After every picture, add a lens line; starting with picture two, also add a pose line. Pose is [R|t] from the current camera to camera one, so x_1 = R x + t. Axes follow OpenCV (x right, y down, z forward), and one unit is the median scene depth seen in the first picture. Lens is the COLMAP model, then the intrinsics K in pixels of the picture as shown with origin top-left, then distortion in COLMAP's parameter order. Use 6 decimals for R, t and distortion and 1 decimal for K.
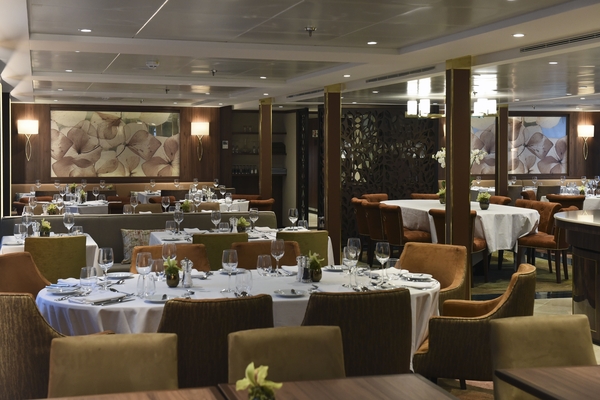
lens RADIAL K [[954.9, 0, 300.6], [0, 954.9, 202.2], [0, 0, 1]] dist [0.021009, 0.000000]
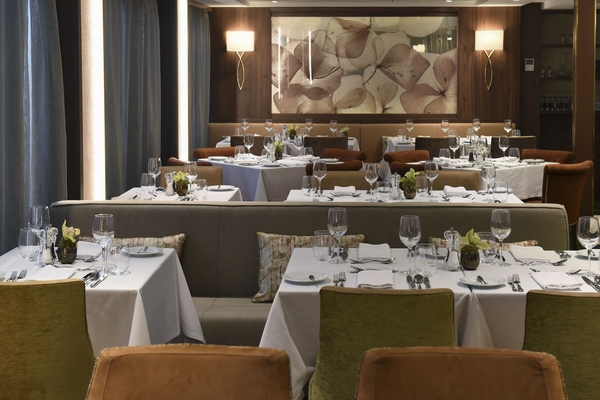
lens RADIAL K [[1040.2, 0, 299.0], [0, 1040.2, 195.8], [0, 0, 1]] dist [-0.009631, 0.000000]
pose [[0.940600, 0.036966, -0.337499, 0.015857], [-0.013850, 0.997405, 0.070644, -0.020068], [0.339235, -0.061773, 0.938671, 0.290386]]
